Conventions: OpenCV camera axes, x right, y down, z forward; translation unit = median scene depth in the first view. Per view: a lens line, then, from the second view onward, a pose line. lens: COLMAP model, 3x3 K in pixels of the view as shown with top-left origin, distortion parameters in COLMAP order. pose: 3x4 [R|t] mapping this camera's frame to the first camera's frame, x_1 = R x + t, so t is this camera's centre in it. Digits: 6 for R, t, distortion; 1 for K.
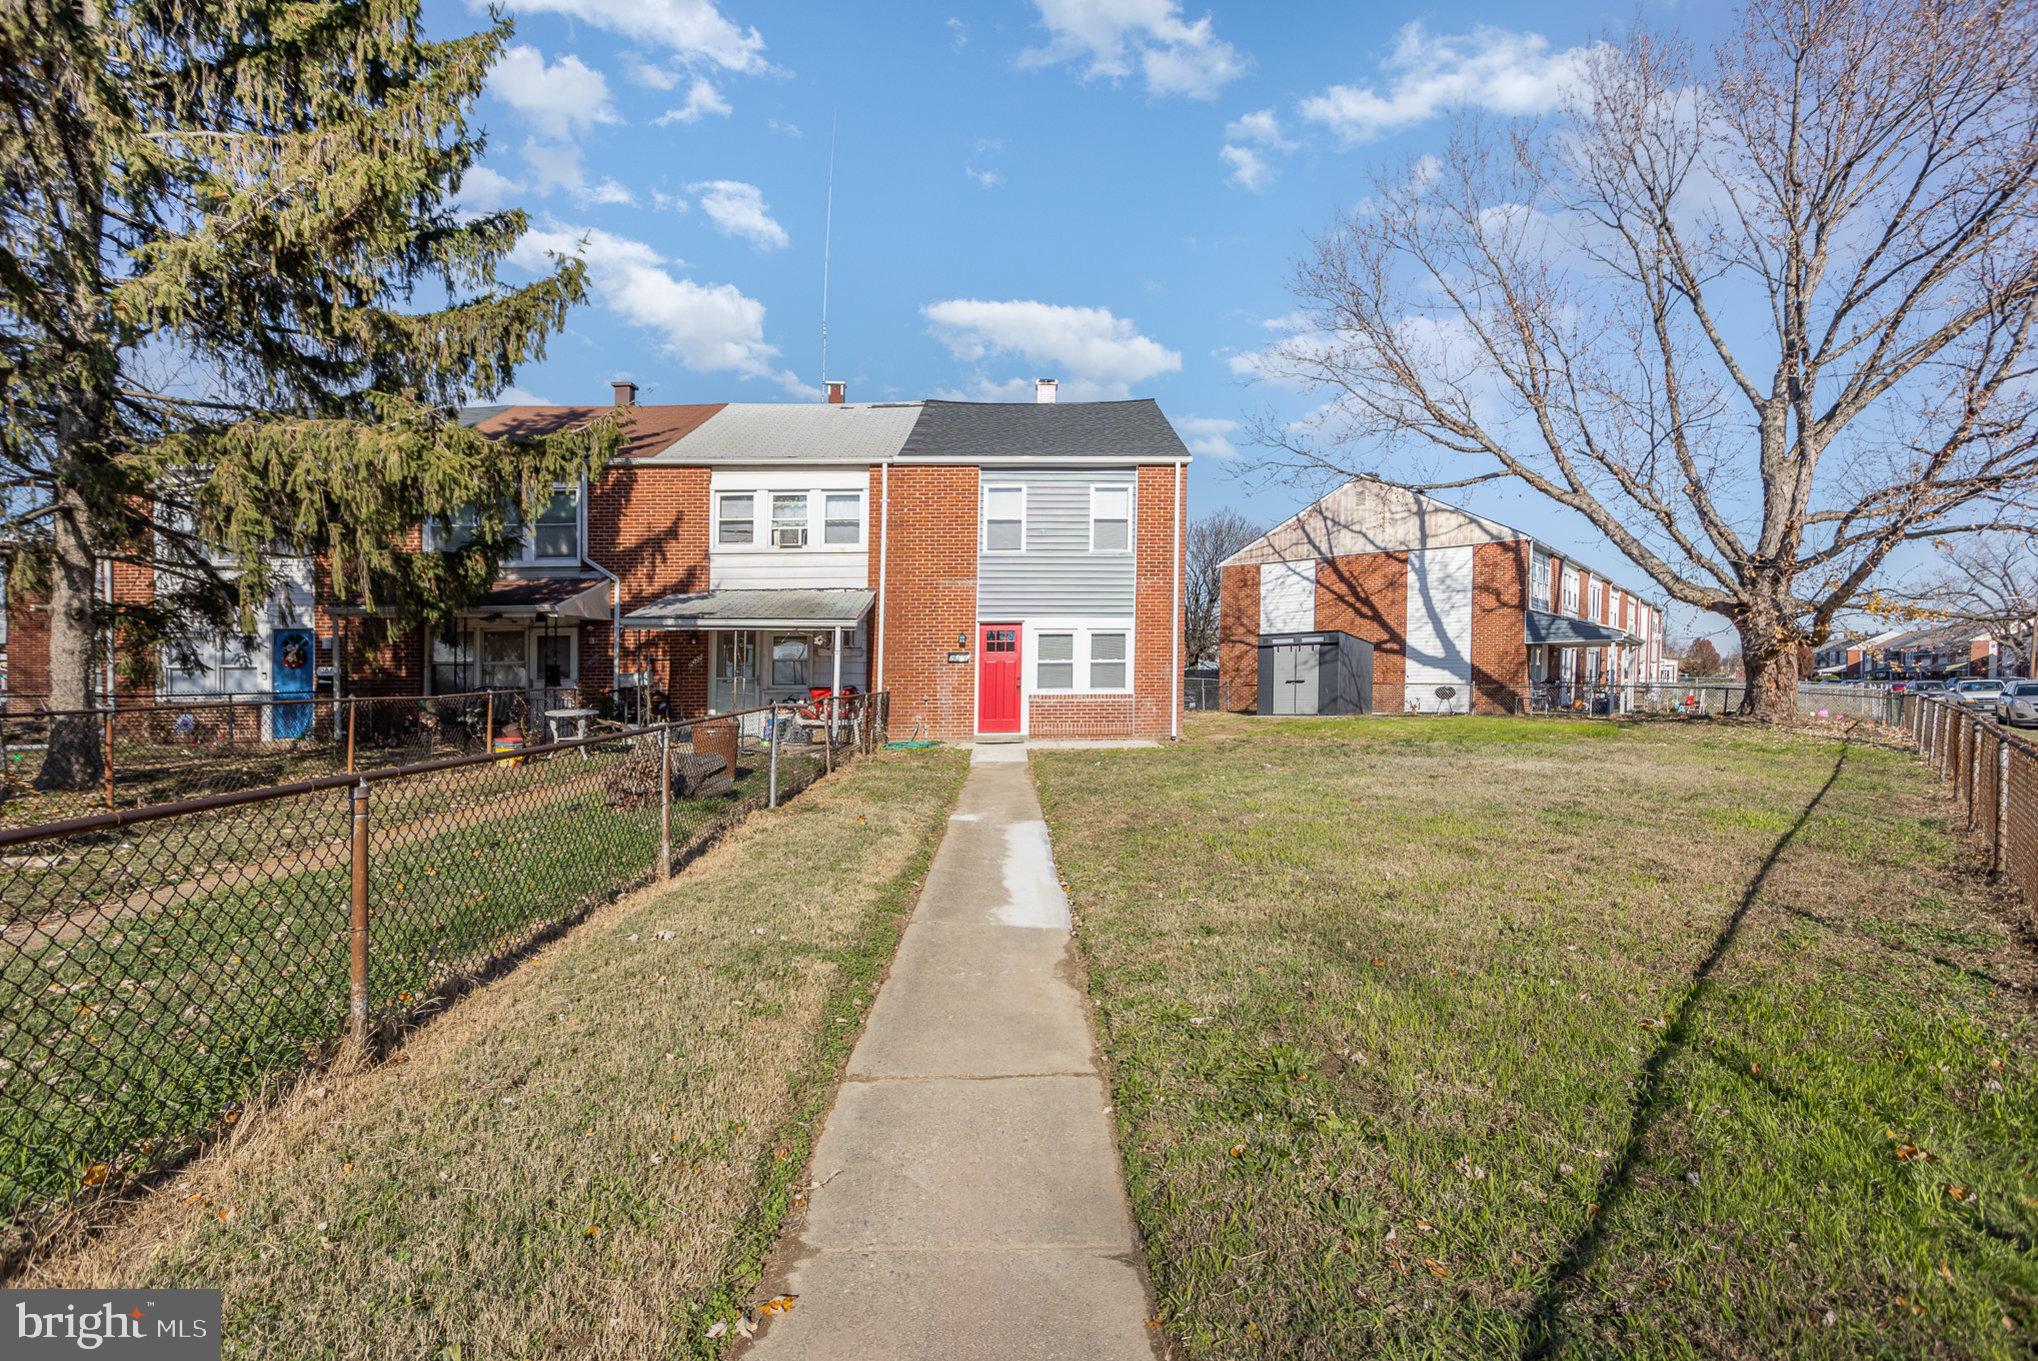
lens RADIAL K [[1018.8, 0, 1019.9], [0, 1018.8, 745.4], [0, 0, 1]] dist [-0.047777, 0.029778]
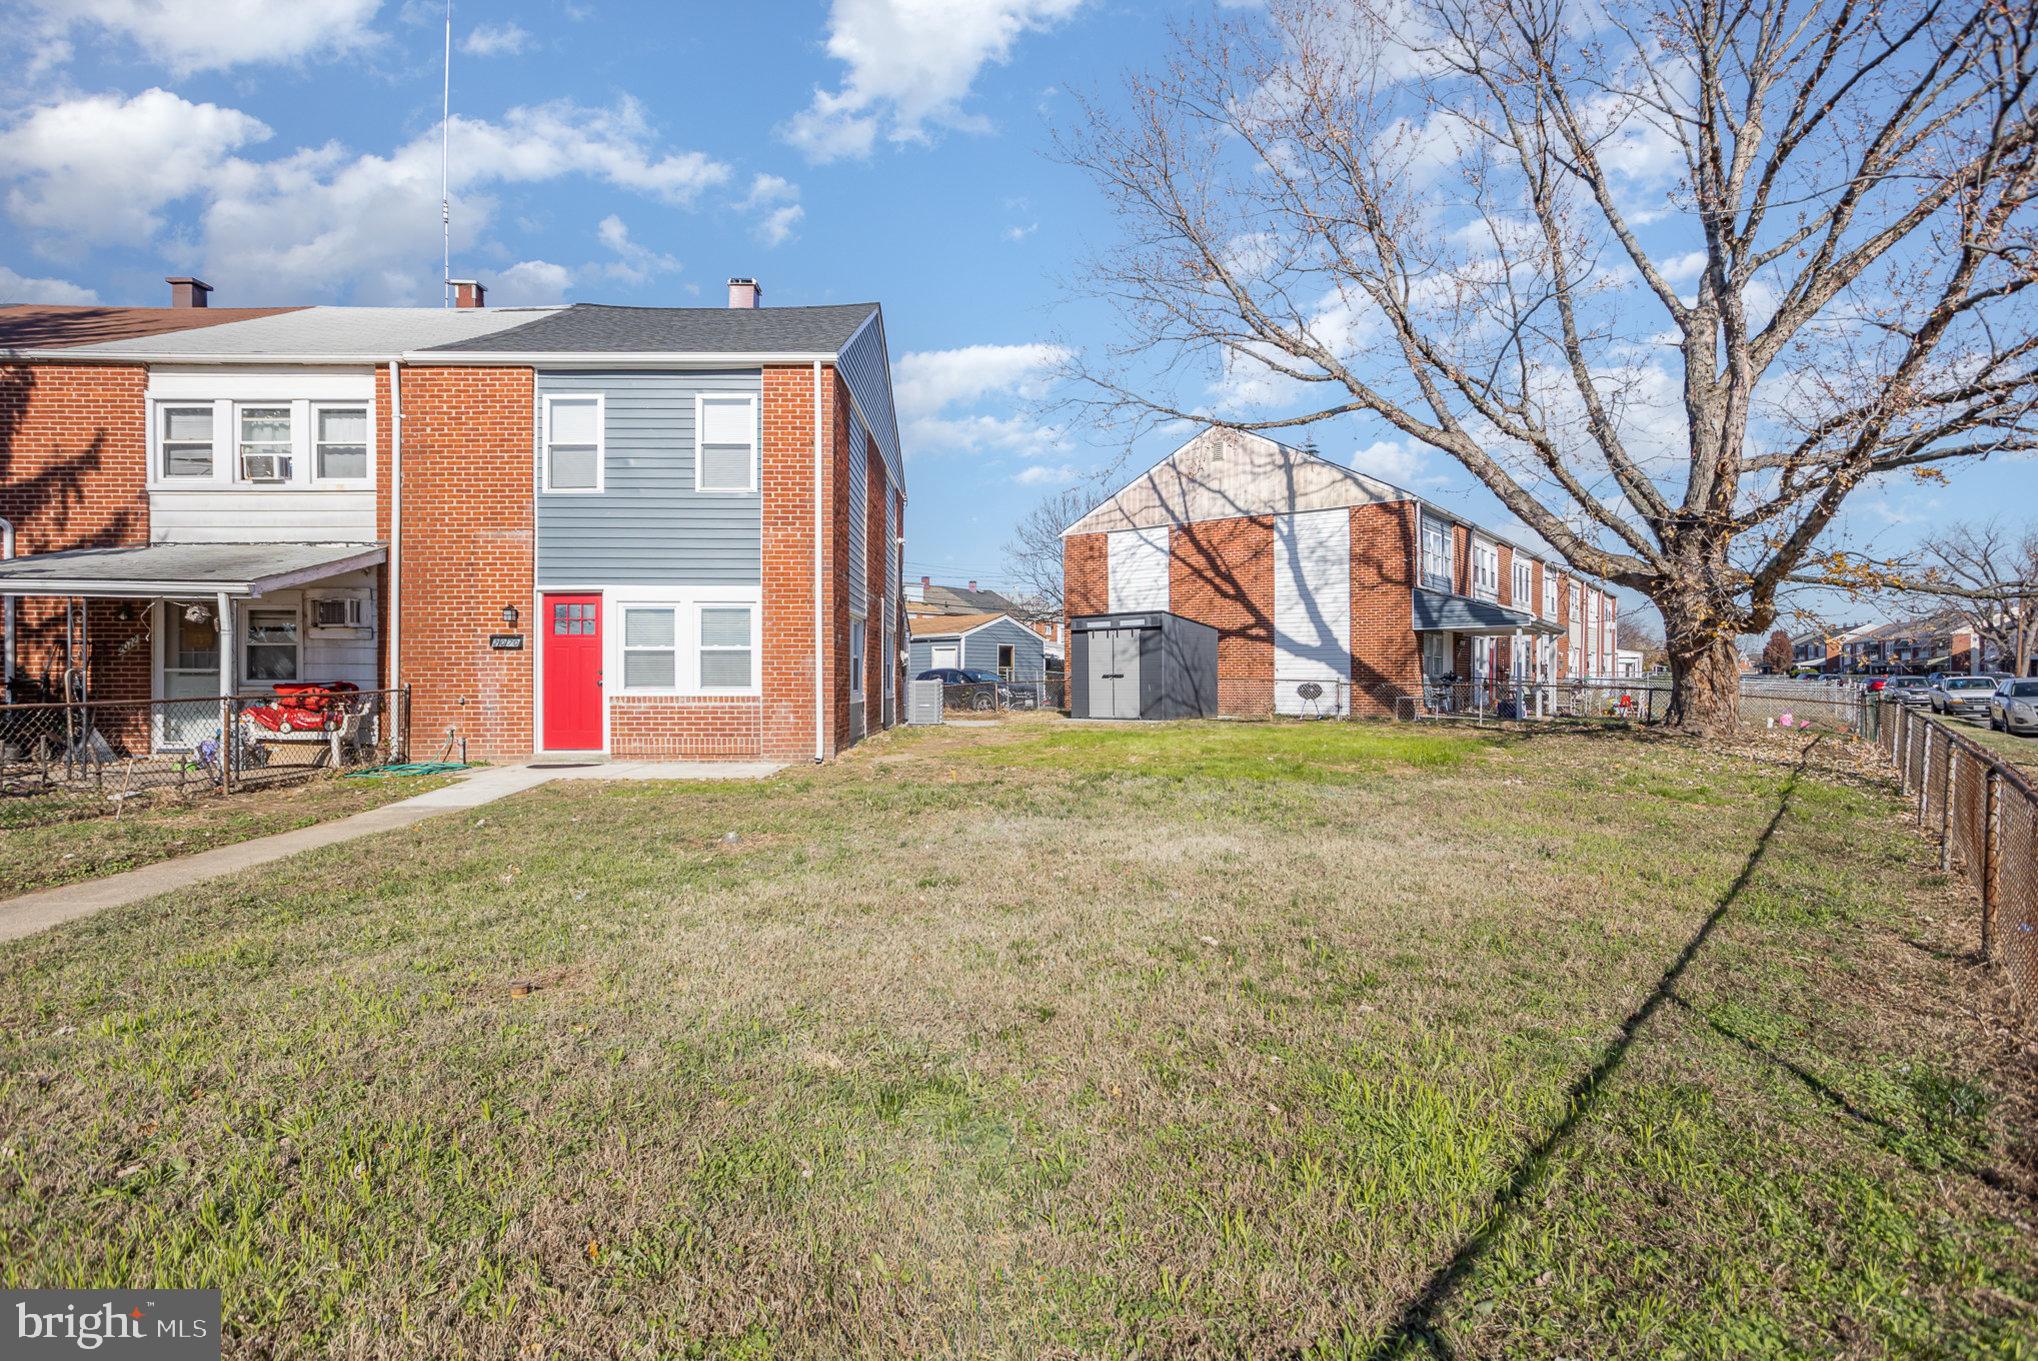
lens RADIAL K [[1012.0, 0, 1022.0], [0, 1012.0, 689.4], [0, 0, 1]] dist [-0.065585, 0.035606]
pose [[0.999970, 0.007359, 0.002381, 0.236492], [-0.007253, 0.999090, -0.042030, -0.022662], [-0.002688, 0.042012, 0.999114, 0.262539]]
